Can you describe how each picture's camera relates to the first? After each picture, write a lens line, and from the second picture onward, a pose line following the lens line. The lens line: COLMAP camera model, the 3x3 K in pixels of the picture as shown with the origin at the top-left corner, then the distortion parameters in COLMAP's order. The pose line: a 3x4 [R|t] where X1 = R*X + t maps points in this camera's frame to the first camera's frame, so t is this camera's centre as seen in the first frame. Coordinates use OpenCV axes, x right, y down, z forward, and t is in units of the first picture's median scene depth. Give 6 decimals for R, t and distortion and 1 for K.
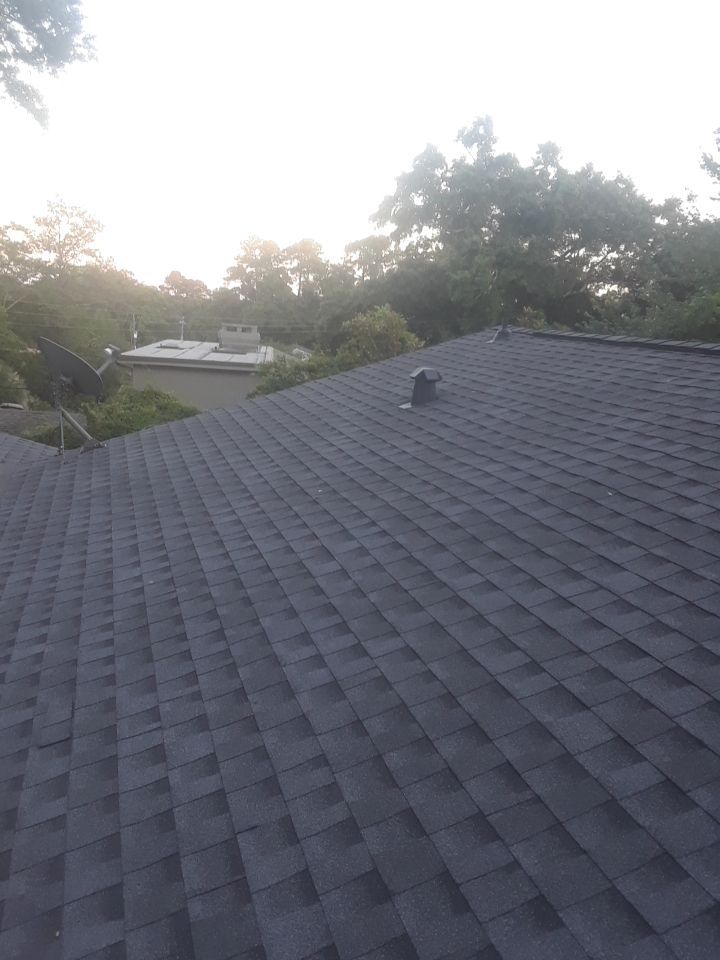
lens RADIAL K [[830.0, 0, 394.2], [0, 830.0, 483.4], [0, 0, 1]] dist [0.052690, -0.101353]
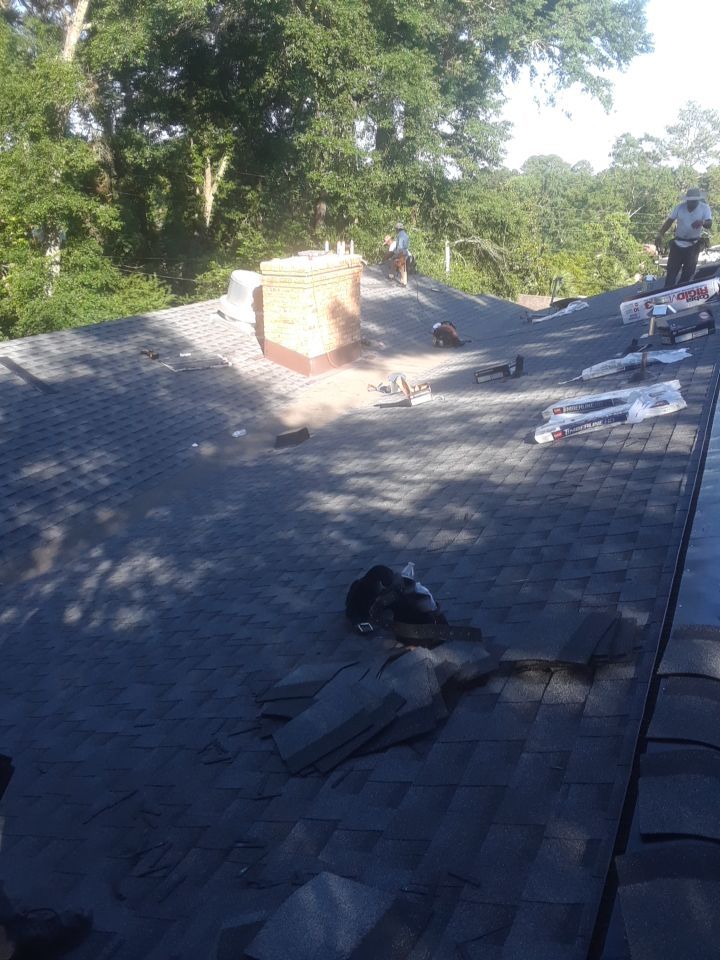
lens RADIAL K [[830.0, 0, 370.1], [0, 830.0, 483.7], [0, 0, 1]] dist [0.052690, -0.101353]
pose [[0.733342, 0.156722, -0.661550, 0.084919], [-0.077345, 0.985982, 0.147842, 0.013116], [0.675446, -0.057251, 0.735183, -0.102288]]
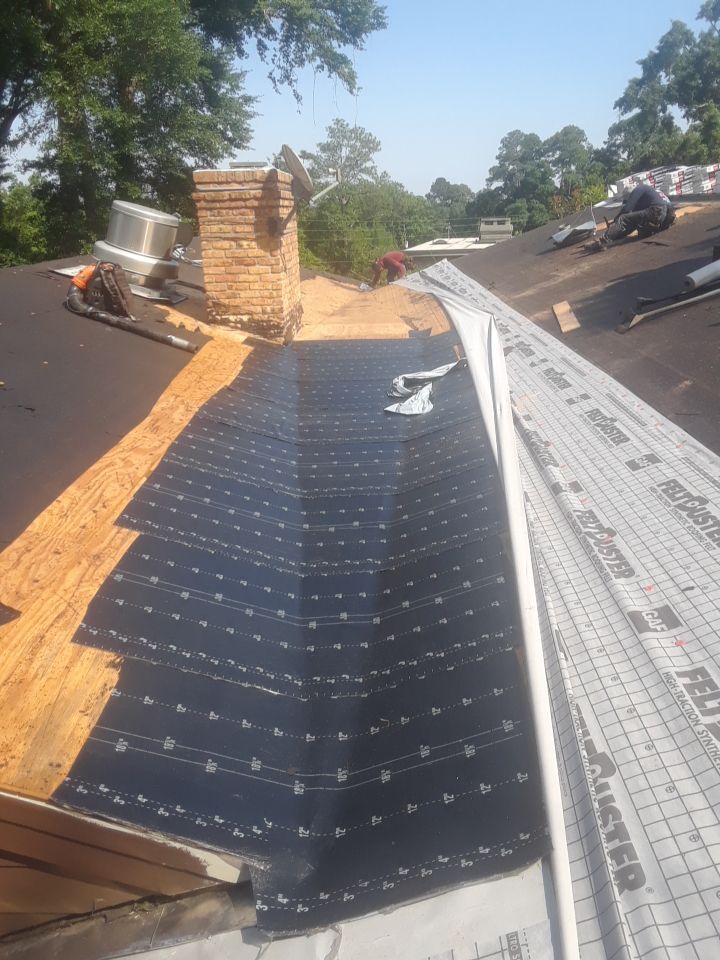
lens RADIAL K [[830.0, 0, 379.8], [0, 830.0, 483.0], [0, 0, 1]] dist [0.052690, -0.101353]
pose [[0.943450, -0.001246, -0.331511, 0.022435], [0.038267, 0.993718, 0.105169, 0.022773], [0.329298, -0.111907, 0.937571, -0.090182]]
